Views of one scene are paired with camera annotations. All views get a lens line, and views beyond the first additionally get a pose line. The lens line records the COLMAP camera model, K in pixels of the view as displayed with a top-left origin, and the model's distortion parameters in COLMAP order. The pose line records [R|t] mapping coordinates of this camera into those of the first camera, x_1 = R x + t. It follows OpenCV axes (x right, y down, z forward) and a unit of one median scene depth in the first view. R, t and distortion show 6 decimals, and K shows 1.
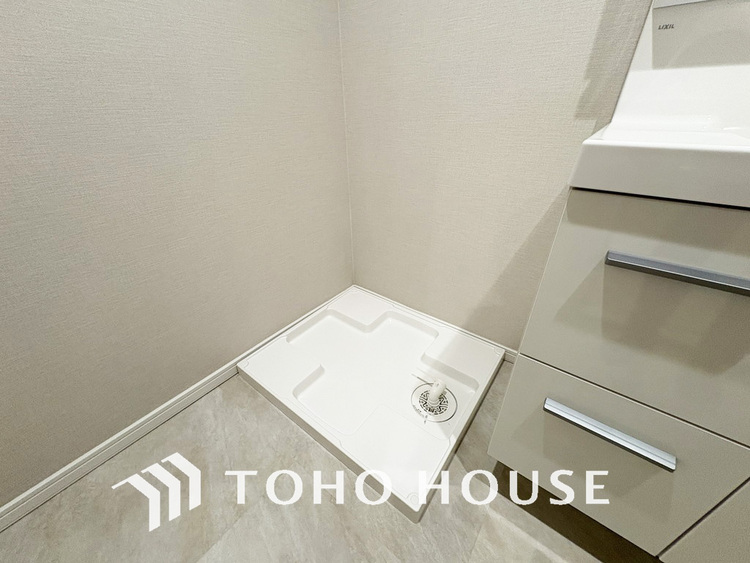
lens RADIAL K [[300.8, 0, 375.0], [0, 300.8, 281.5], [0, 0, 1]] dist [0.002234, 0.000454]
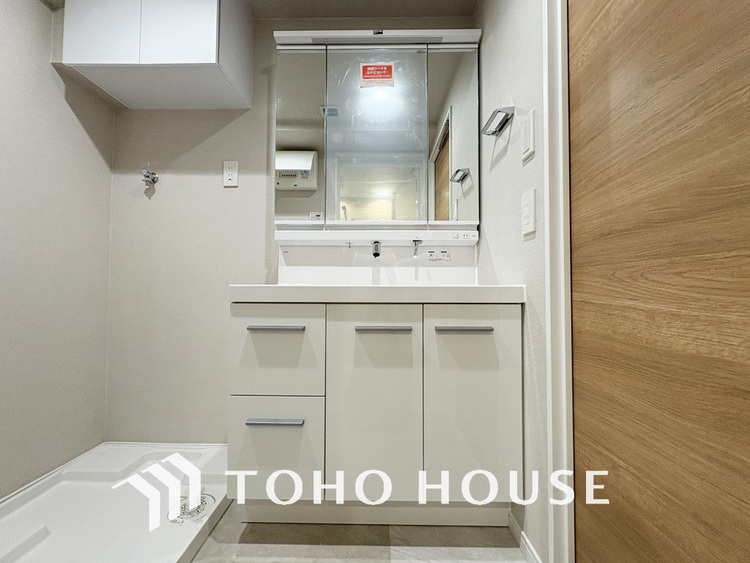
lens RADIAL K [[300.8, 0, 375.0], [0, 300.8, 281.5], [0, 0, 1]] dist [0.002234, 0.000454]
pose [[0.804718, 0.026229, 0.593078, 0.061191], [0.292670, 0.851655, -0.434773, 0.385501], [-0.516501, 0.523446, 0.677666, -0.549609]]
